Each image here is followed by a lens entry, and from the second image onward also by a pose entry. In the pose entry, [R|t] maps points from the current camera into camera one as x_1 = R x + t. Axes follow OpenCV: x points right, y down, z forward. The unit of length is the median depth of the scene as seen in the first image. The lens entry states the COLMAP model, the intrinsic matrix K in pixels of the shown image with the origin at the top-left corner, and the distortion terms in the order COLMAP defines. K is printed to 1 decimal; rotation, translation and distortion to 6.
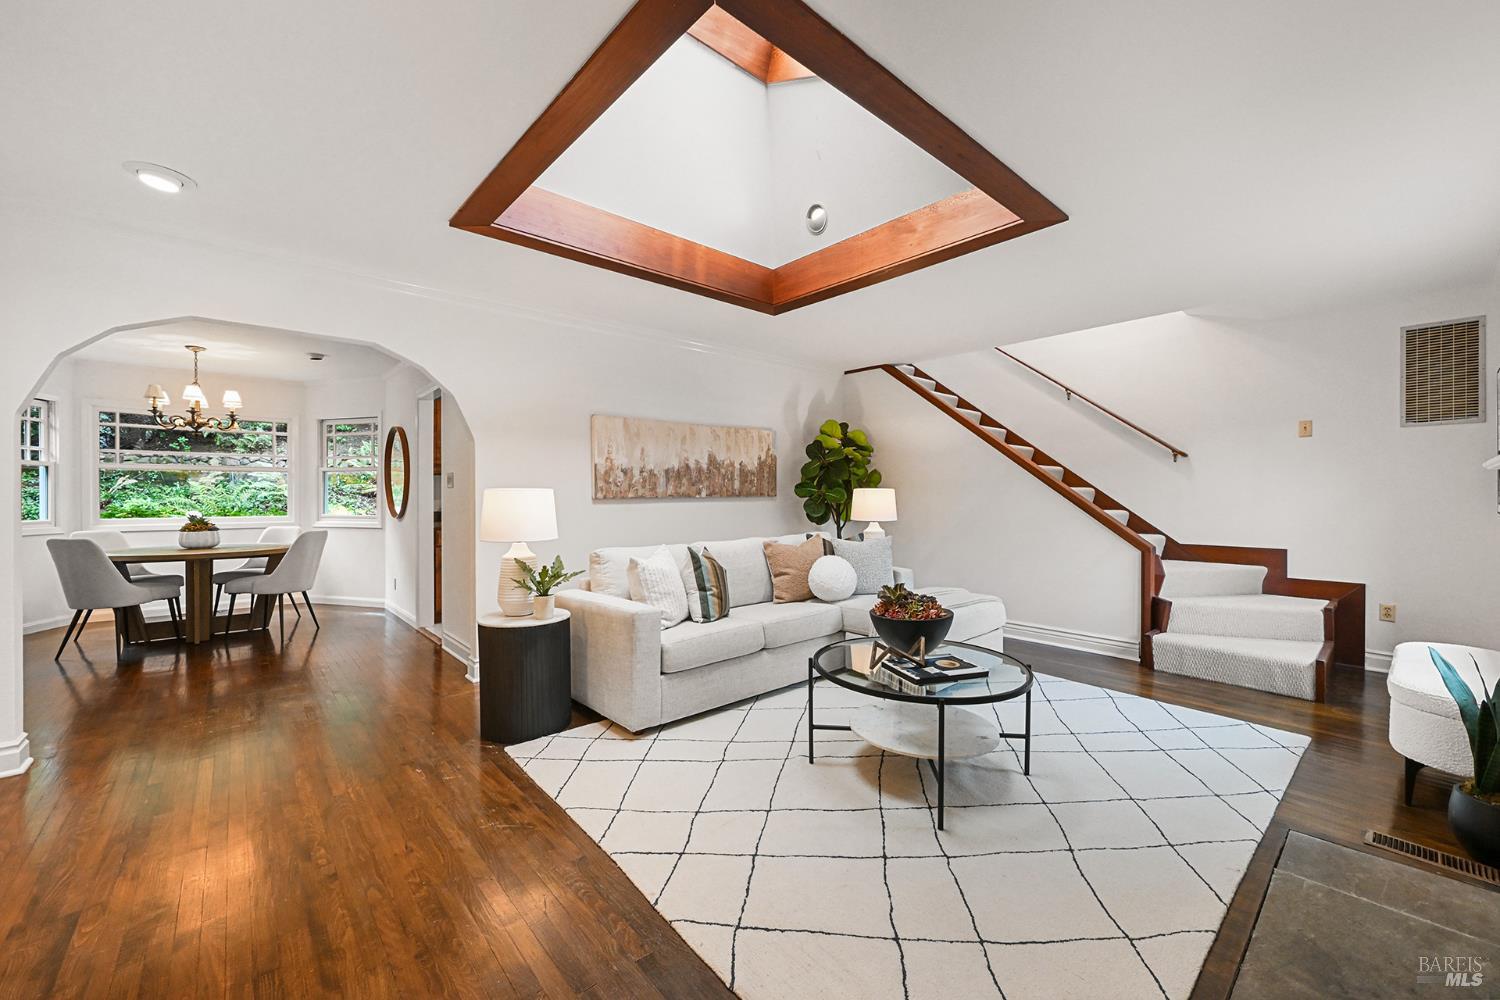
lens RADIAL K [[587.6, 0, 750.0], [0, 587.6, 500.0], [0, 0, 1]] dist [-0.000385, 0.000011]
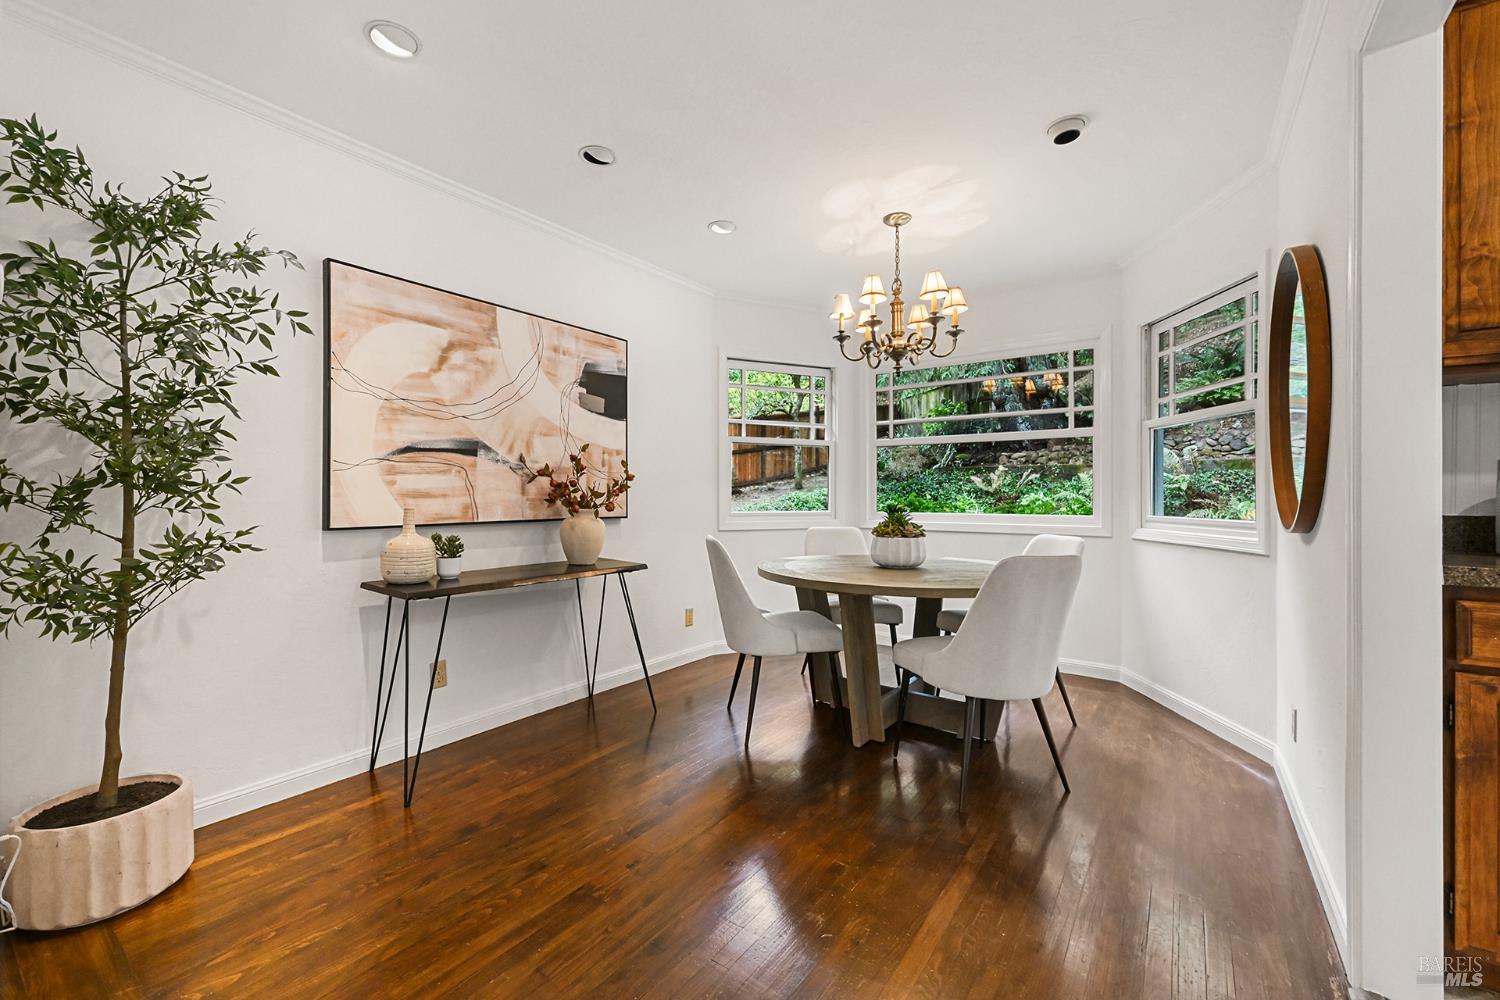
lens RADIAL K [[622.6, 0, 750.0], [0, 622.6, 500.0], [0, 0, 1]] dist [0.000179, 0.000007]
pose [[0.219317, 0.007446, -0.975625, -0.362515], [-0.008431, 0.999948, 0.005737, 0.013793], [0.975617, 0.006968, 0.219369, 0.699180]]
